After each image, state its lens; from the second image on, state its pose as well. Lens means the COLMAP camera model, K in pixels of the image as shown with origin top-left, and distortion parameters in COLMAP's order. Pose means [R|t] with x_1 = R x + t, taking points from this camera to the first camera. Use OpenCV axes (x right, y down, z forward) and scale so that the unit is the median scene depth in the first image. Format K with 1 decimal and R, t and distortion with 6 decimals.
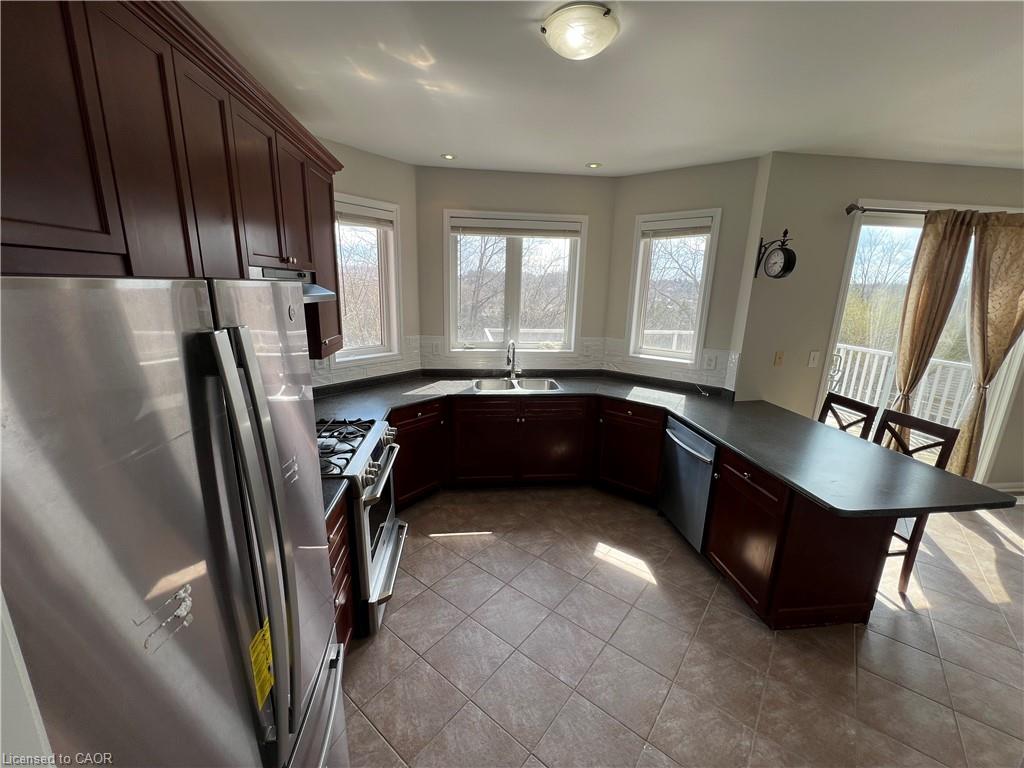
lens RADIAL K [[412.1, 0, 510.0], [0, 412.1, 383.5], [0, 0, 1]] dist [0.000365, -0.000119]
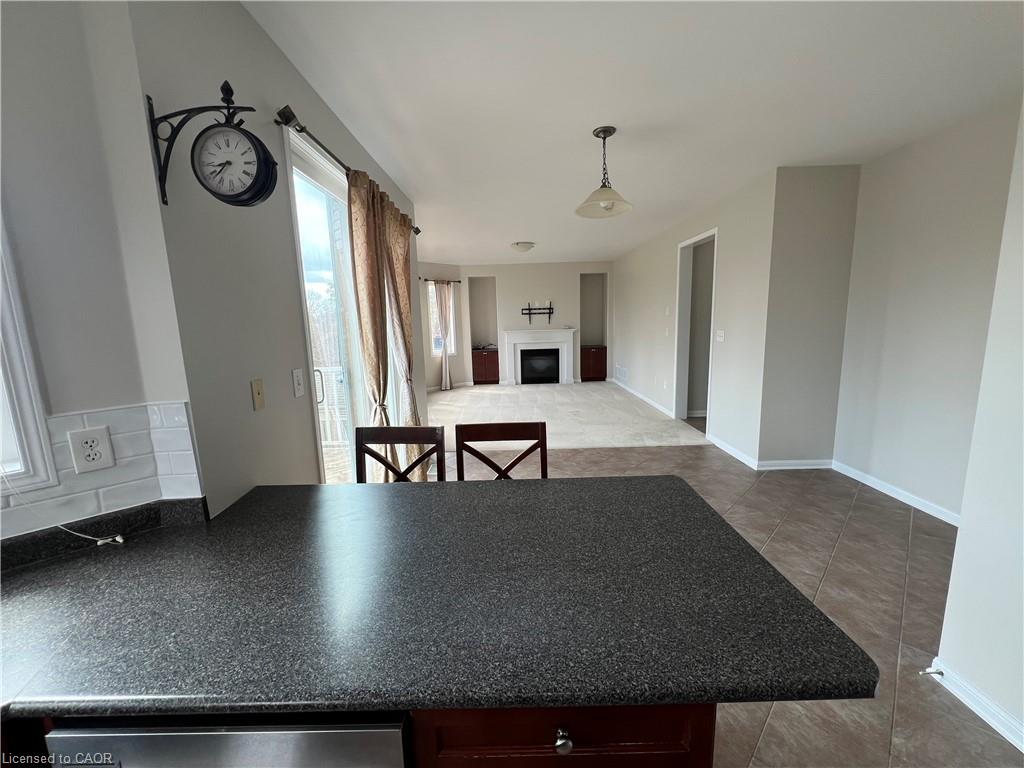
lens RADIAL K [[414.0, 0, 512.8], [0, 414.0, 389.7], [0, 0, 1]] dist [0.000585, 0.000035]
pose [[0.115131, -0.187964, 0.975405, 0.202525], [0.260297, 0.953331, 0.152986, -0.060403], [-0.958640, 0.236281, 0.158684, 0.604407]]
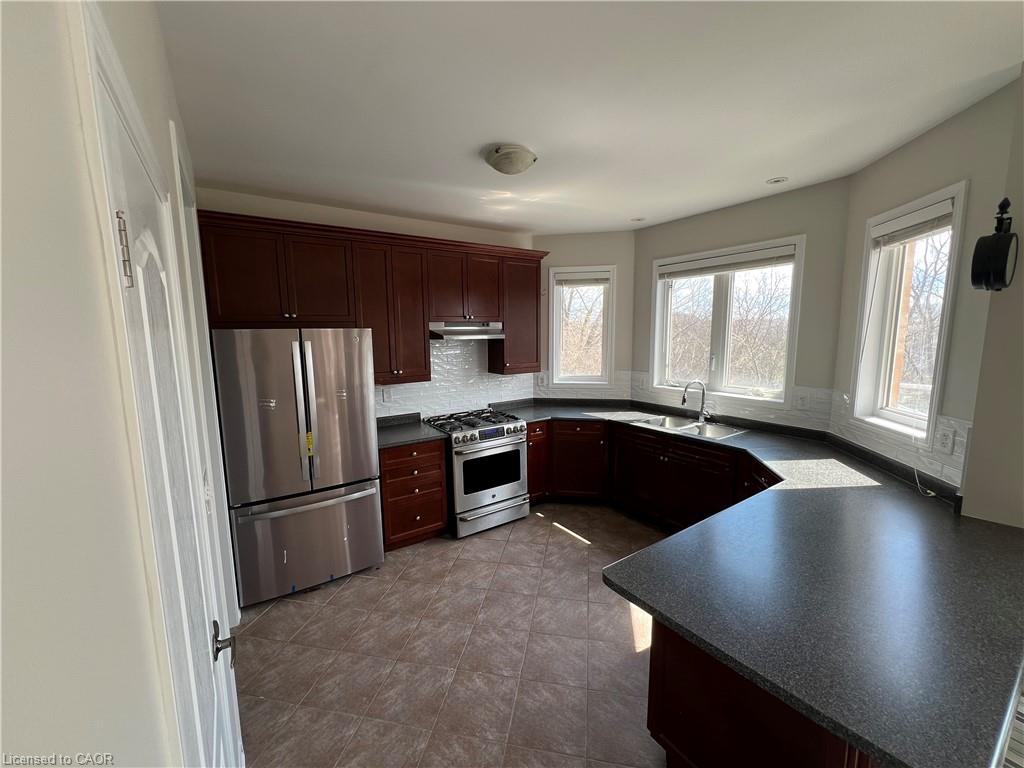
lens RADIAL K [[412.1, 0, 510.0], [0, 412.1, 383.5], [0, 0, 1]] dist [0.000365, -0.000119]
pose [[0.467184, 0.082070, -0.880343, 0.707495], [-0.180533, 0.983560, -0.004114, -0.016979], [0.865533, 0.160853, 0.474320, 0.187446]]
